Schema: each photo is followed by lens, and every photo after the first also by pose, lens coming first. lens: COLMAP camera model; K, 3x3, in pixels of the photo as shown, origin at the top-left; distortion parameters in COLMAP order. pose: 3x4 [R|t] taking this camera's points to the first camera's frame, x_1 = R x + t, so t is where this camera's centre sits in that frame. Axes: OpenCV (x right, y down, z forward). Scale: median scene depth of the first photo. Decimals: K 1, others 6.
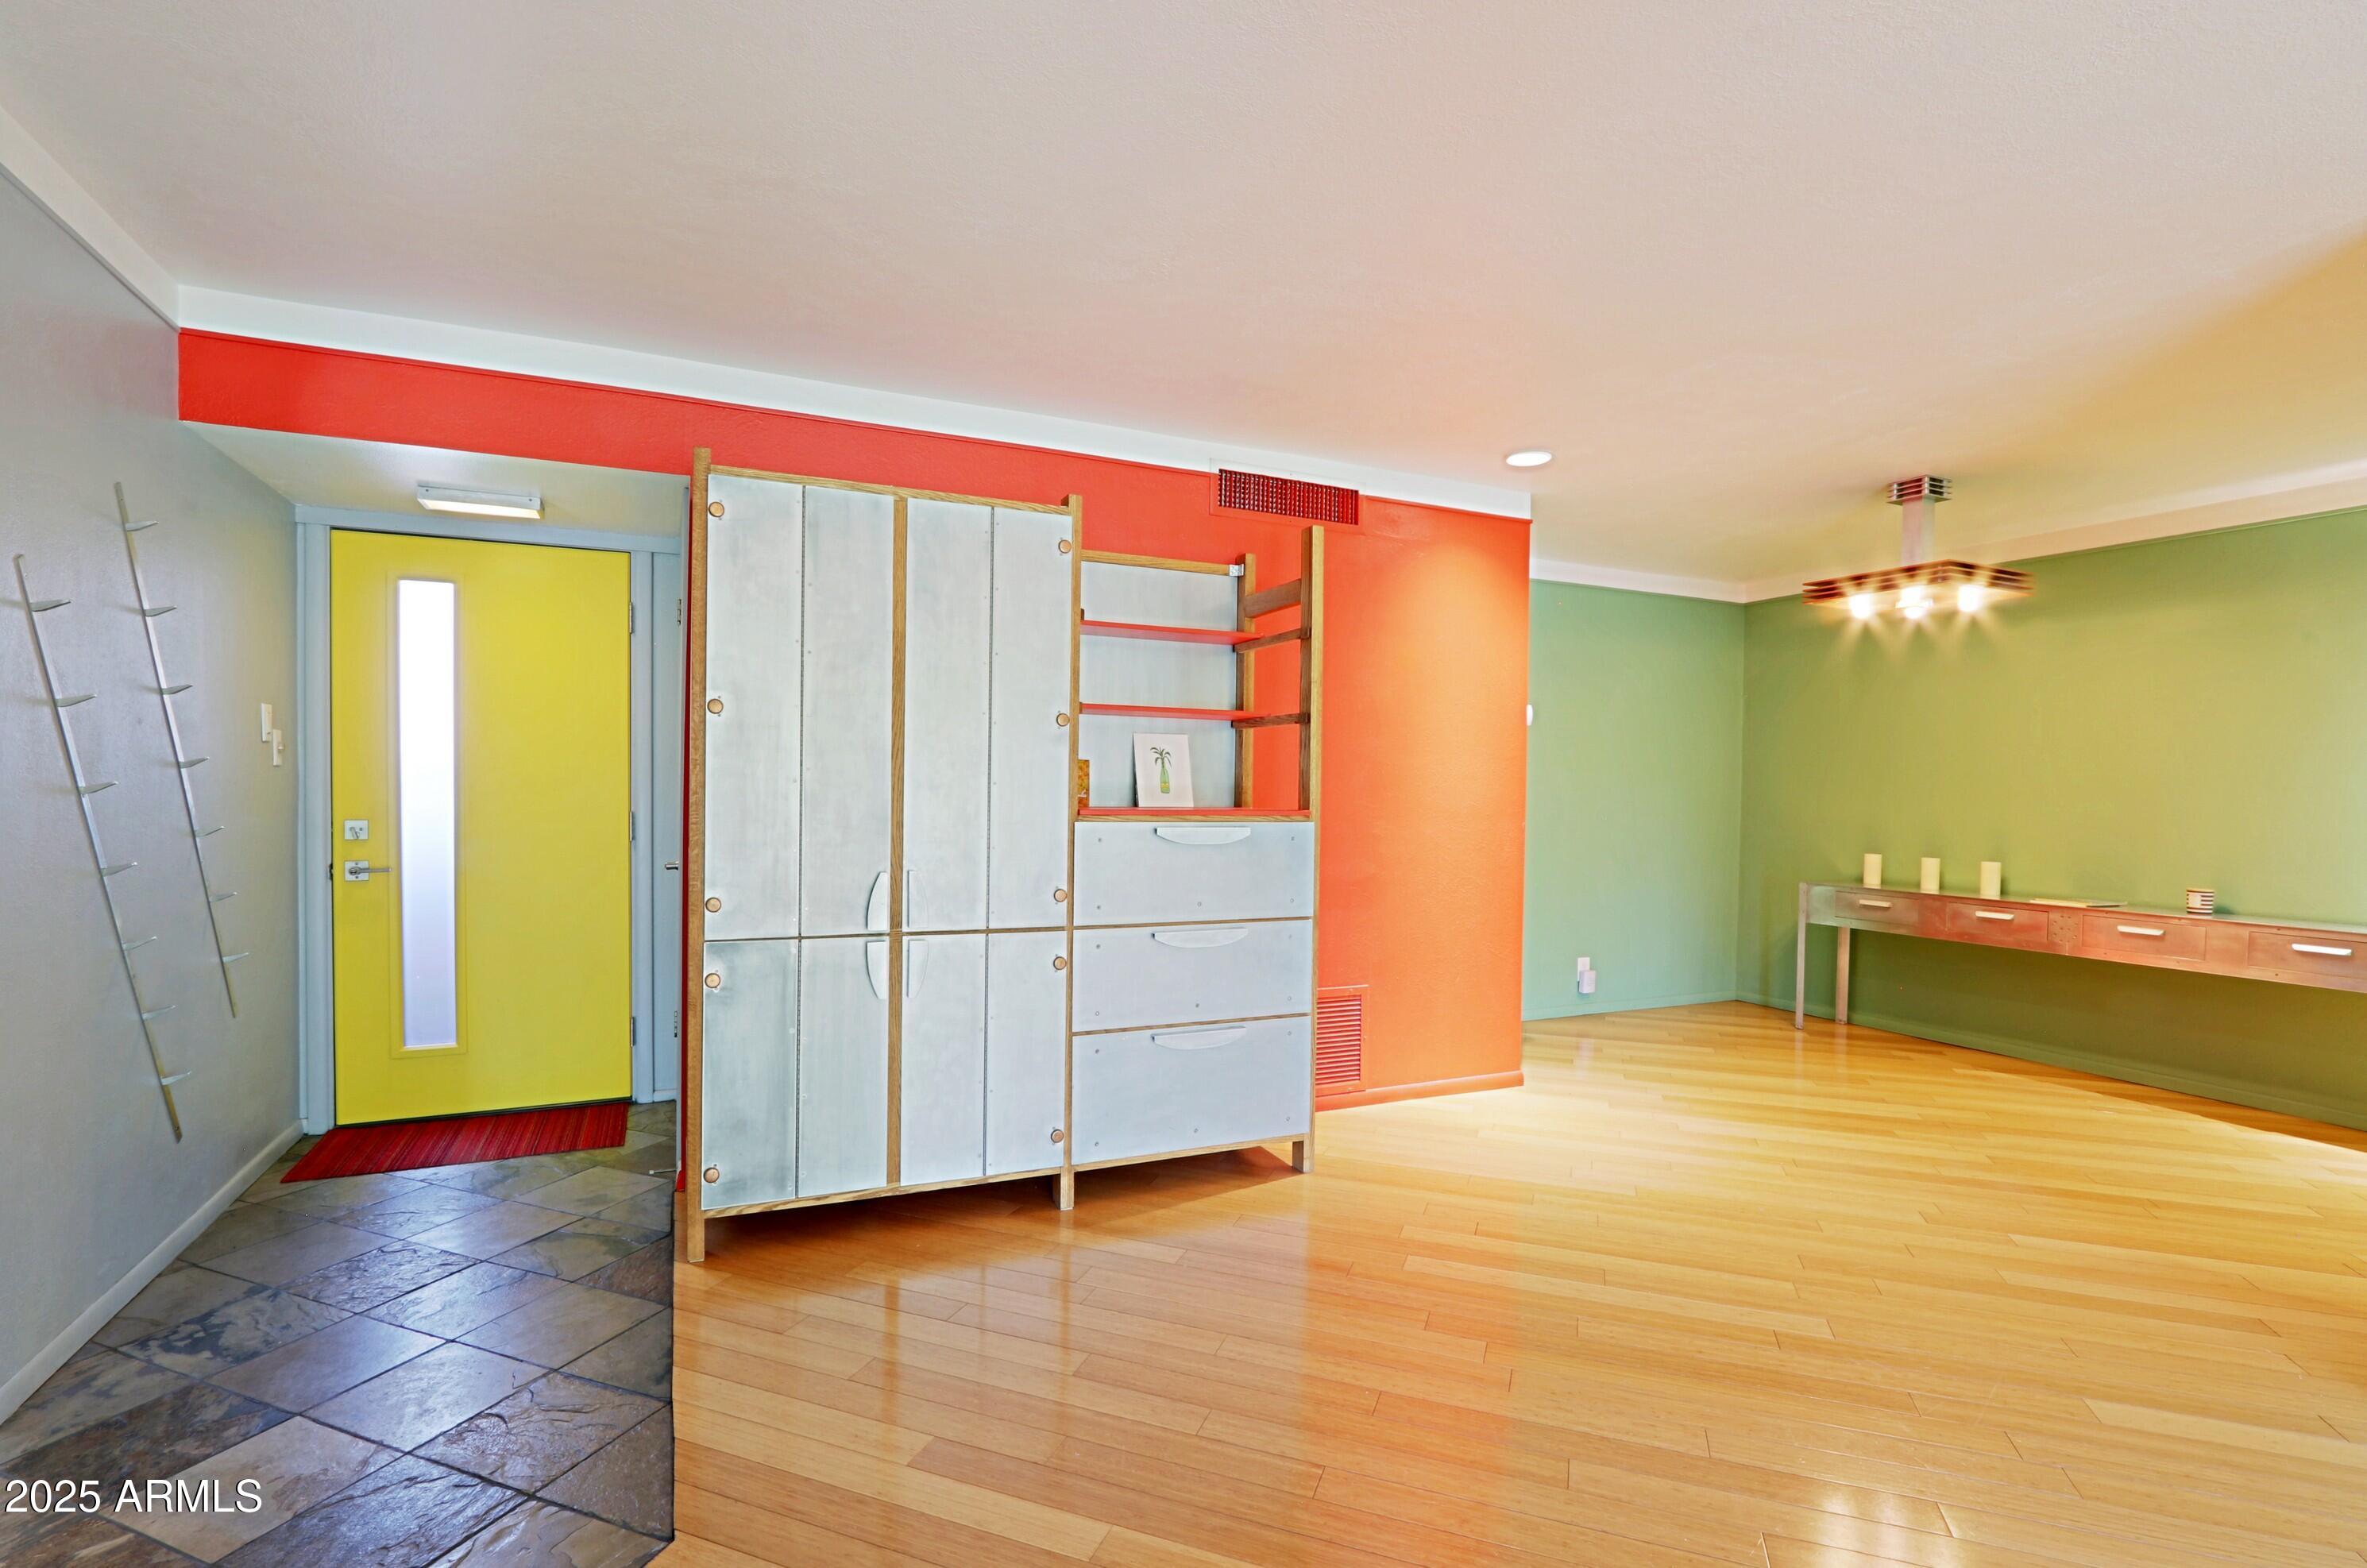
lens RADIAL K [[1127.4, 0, 1181.8], [0, 1127.4, 815.3], [0, 0, 1]] dist [-0.002501, -0.000540]
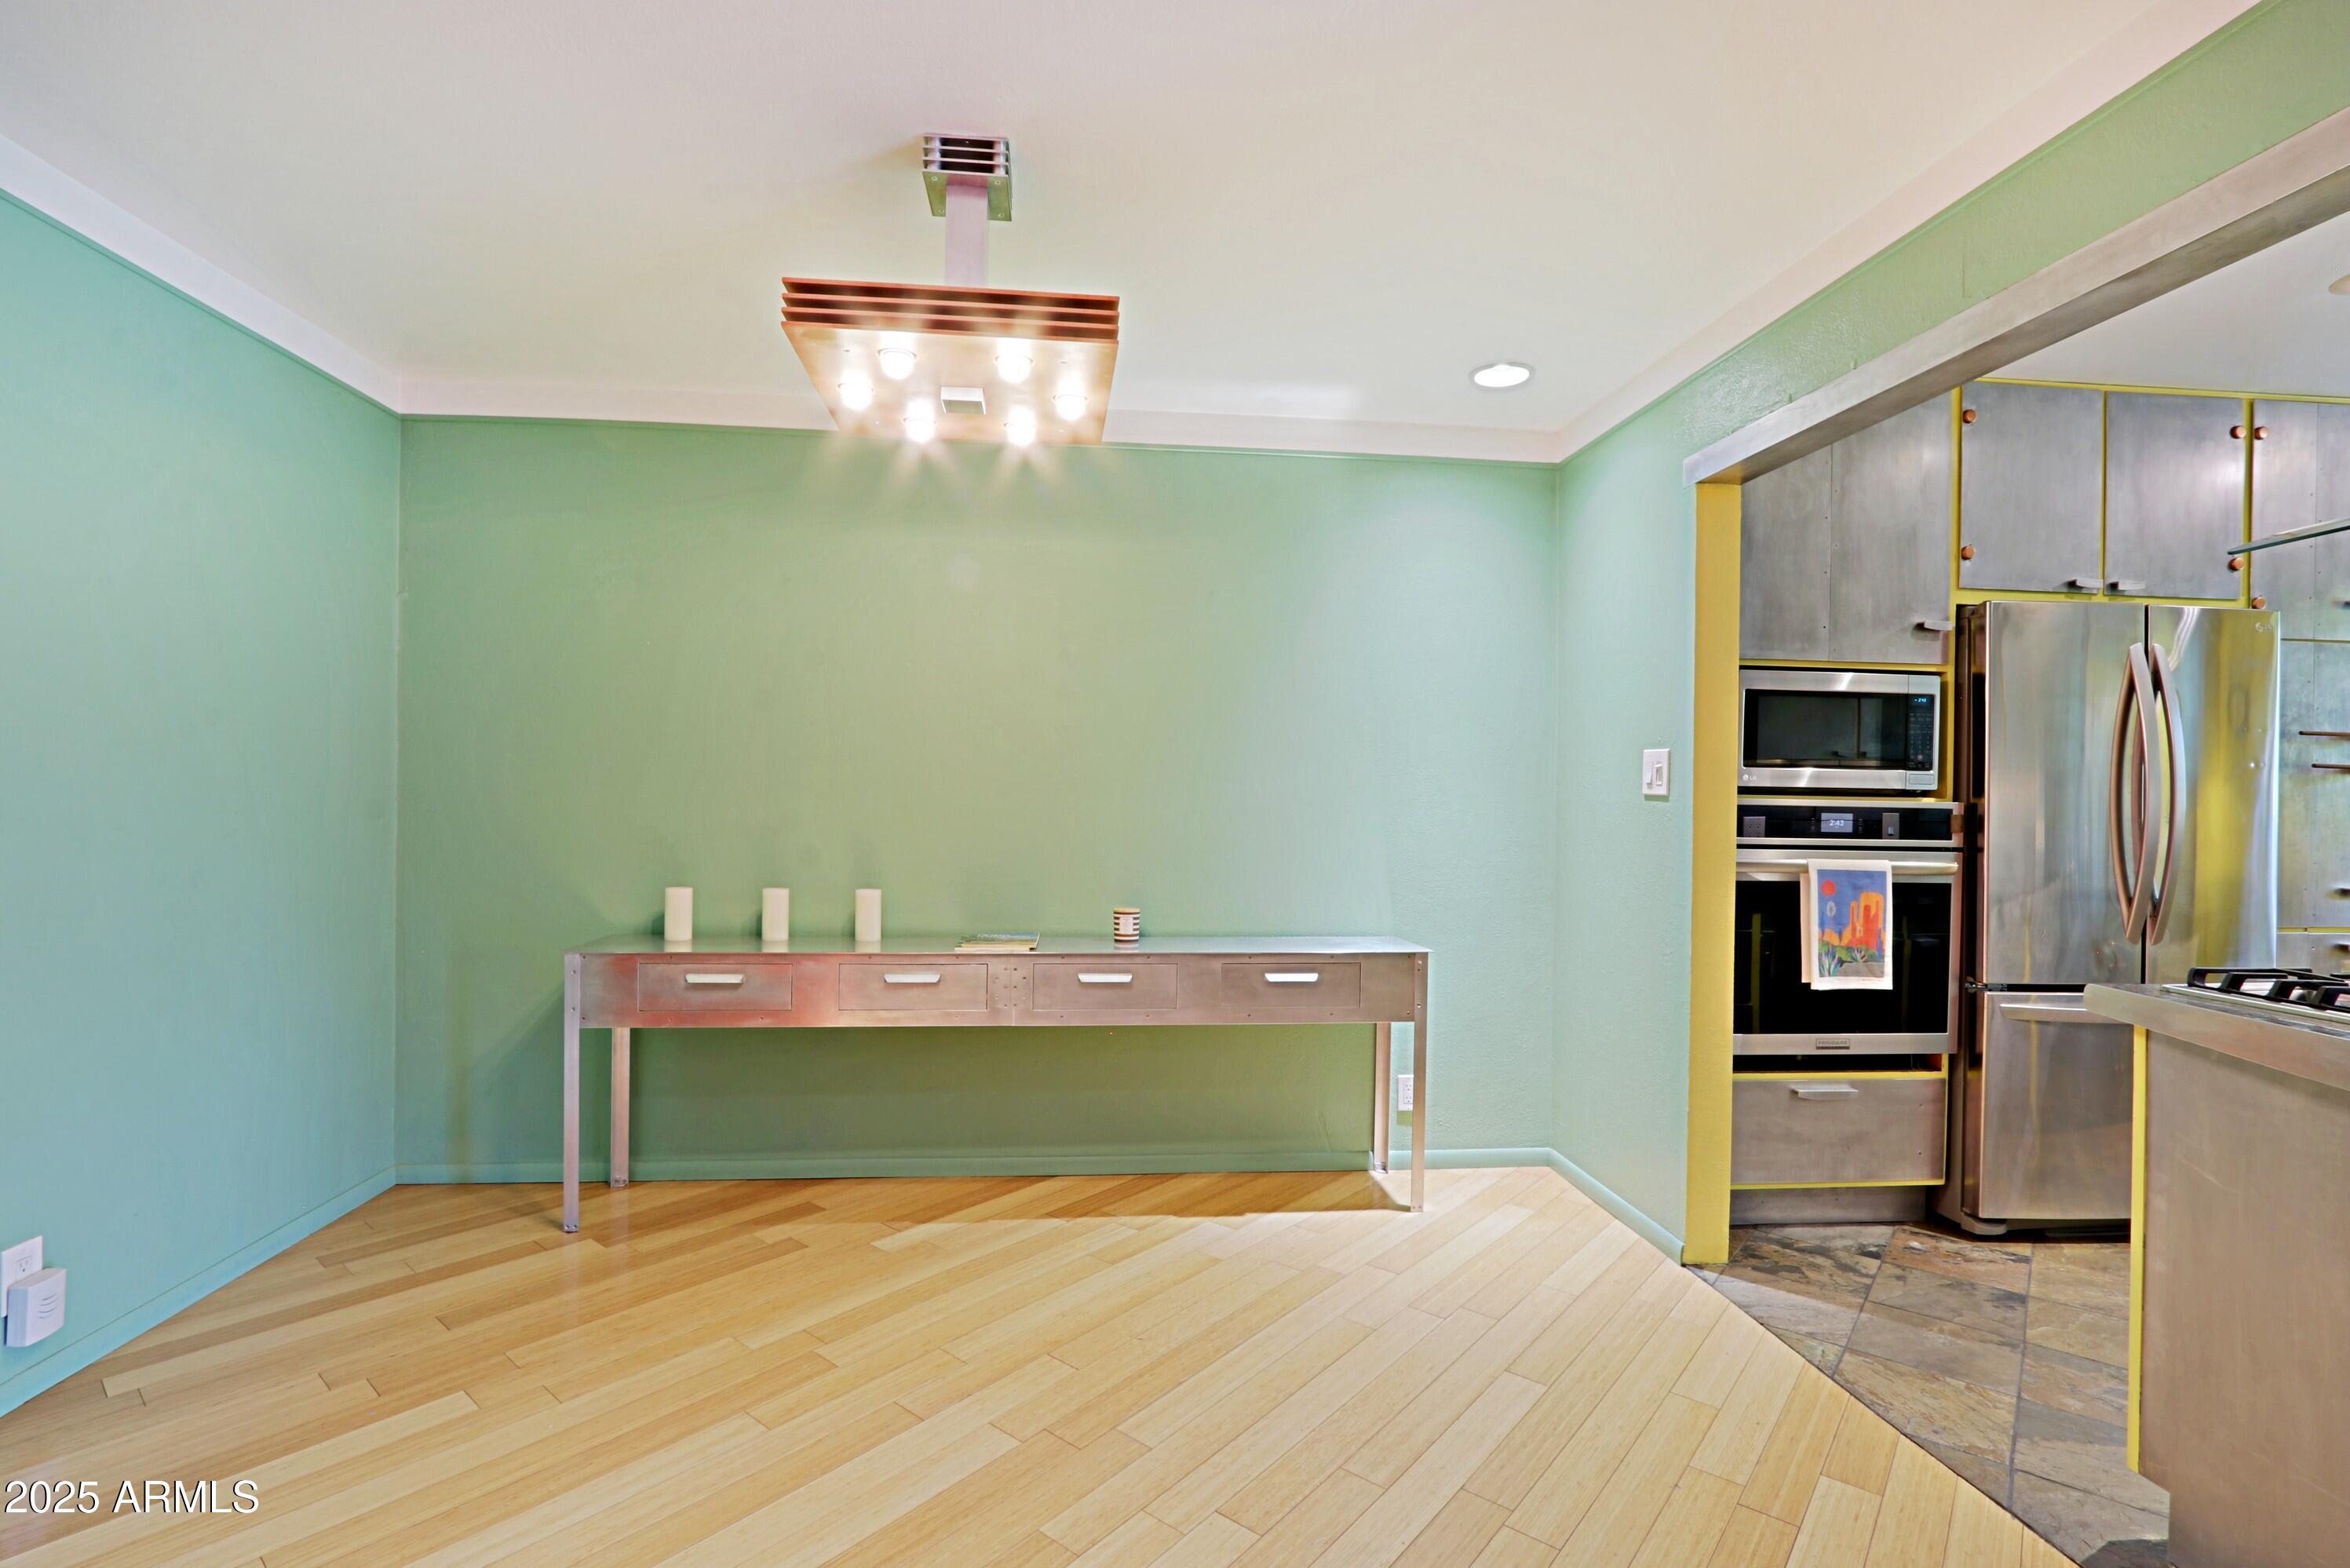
lens RADIAL K [[1051.9, 0, 1142.1], [0, 1051.9, 808.5], [0, 0, 1]] dist [-0.022303, 0.000101]
pose [[0.347081, -0.015703, 0.937704, 0.343231], [0.018305, 0.999783, 0.009967, -0.014253], [-0.937657, 0.013706, 0.347293, 1.056613]]
